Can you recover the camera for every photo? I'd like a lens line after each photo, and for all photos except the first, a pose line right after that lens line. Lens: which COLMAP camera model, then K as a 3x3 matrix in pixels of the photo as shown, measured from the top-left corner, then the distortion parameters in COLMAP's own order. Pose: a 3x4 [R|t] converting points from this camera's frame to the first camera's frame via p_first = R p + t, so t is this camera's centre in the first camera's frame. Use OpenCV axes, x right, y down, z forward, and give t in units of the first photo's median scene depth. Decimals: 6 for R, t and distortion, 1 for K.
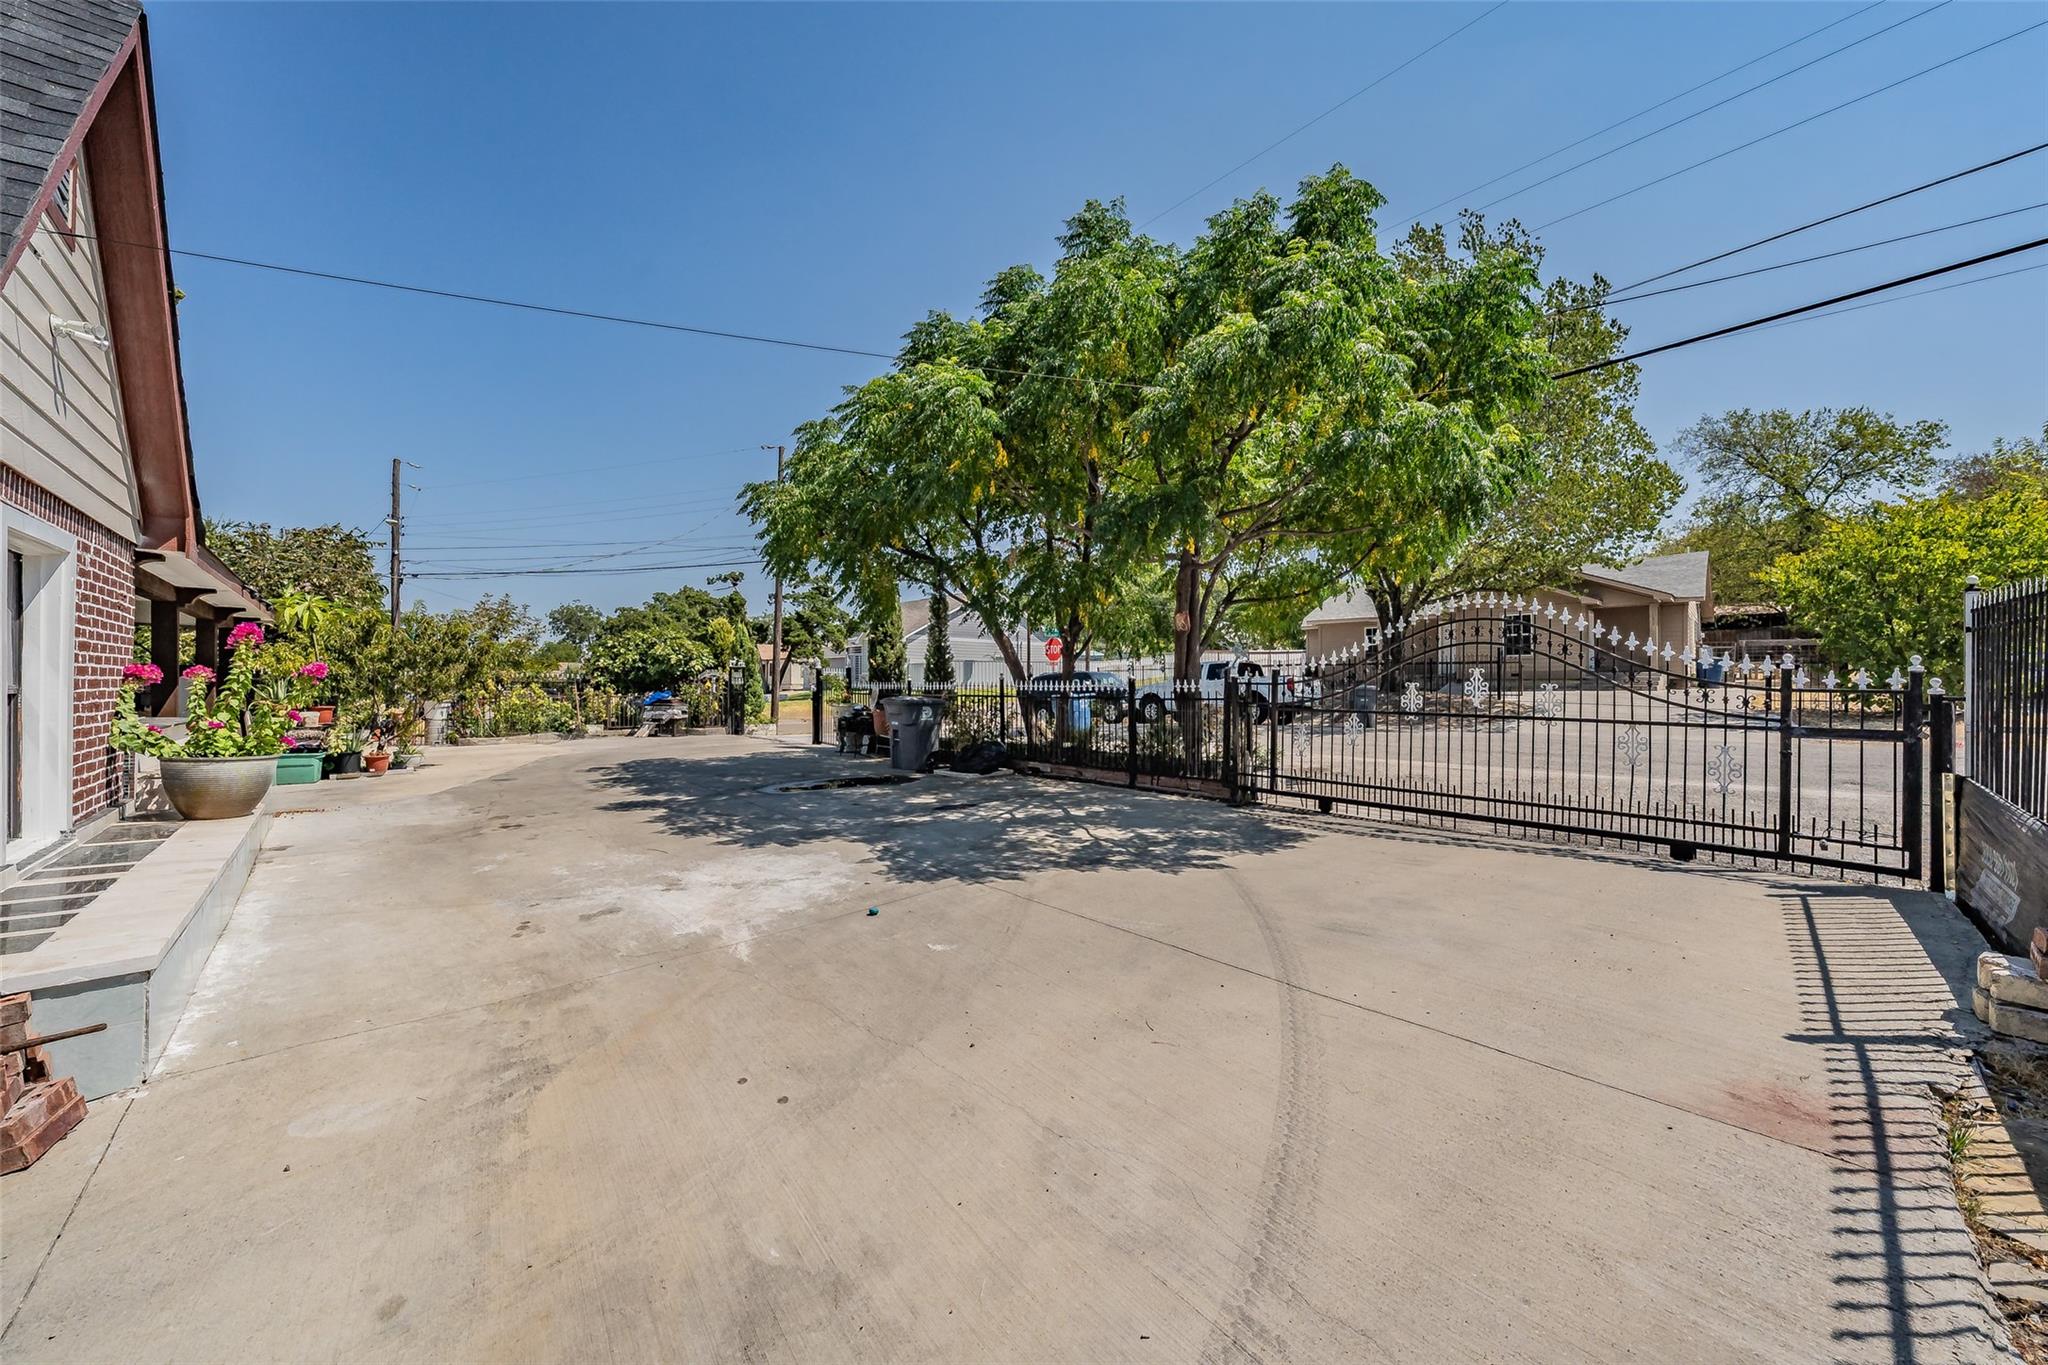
lens RADIAL K [[707.6, 0, 1024.1], [0, 707.6, 689.0], [0, 0, 1]] dist [-0.001118, -0.000071]
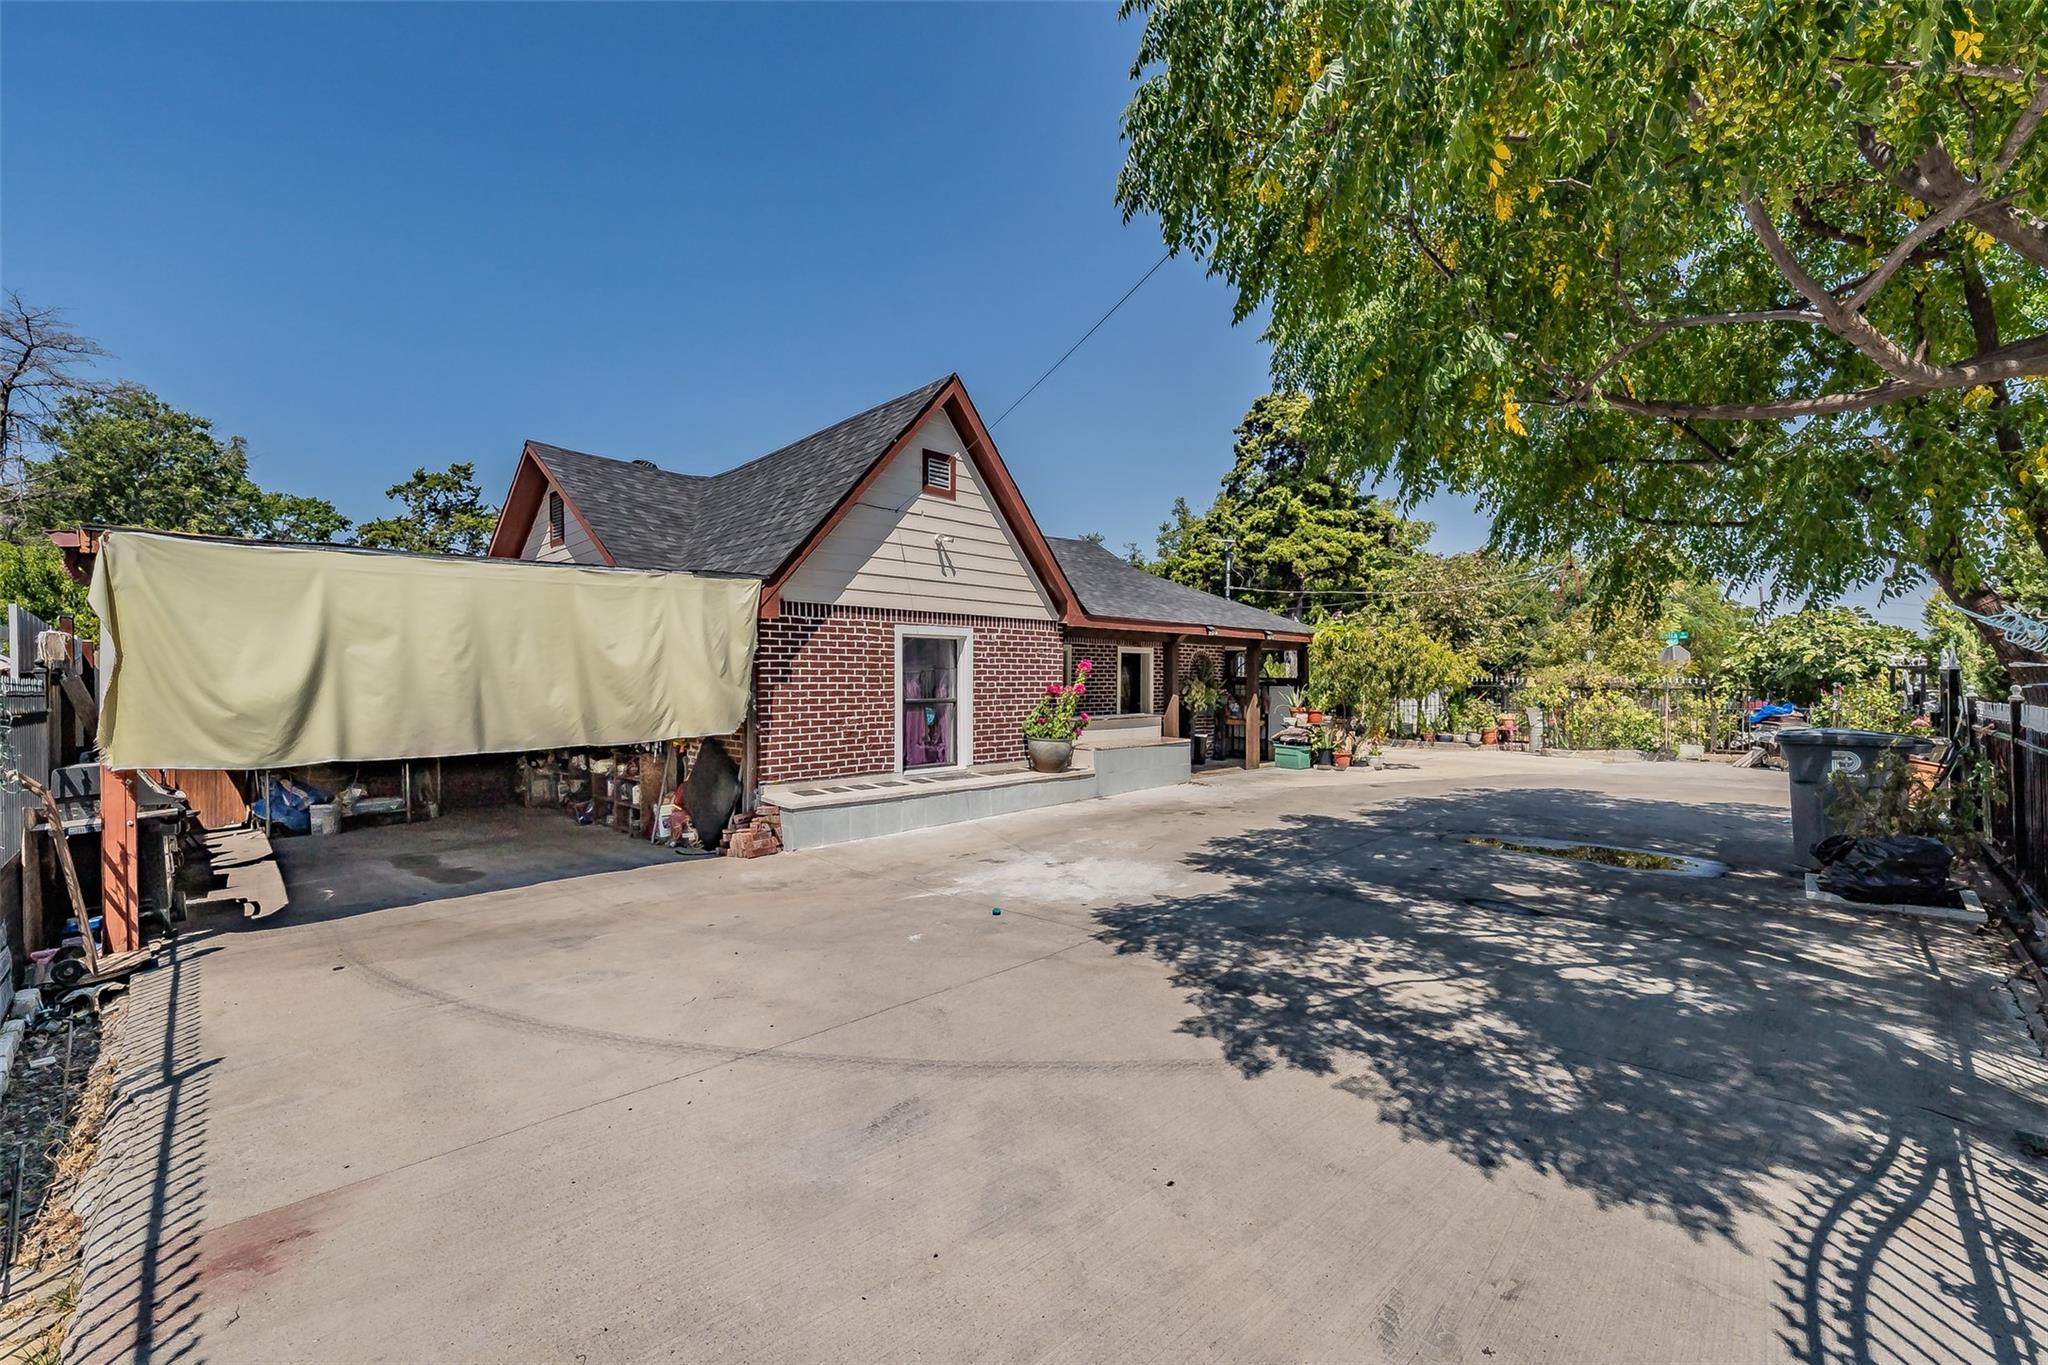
lens RADIAL K [[837.3, 0, 1024.0], [0, 837.3, 682.5], [0, 0, 1]] dist [0.000786, 0.000214]
pose [[0.015183, -0.008349, -0.999850, 1.184958], [0.000351, 0.999965, -0.008345, -0.037495], [0.999885, -0.000224, 0.015185, 1.094718]]
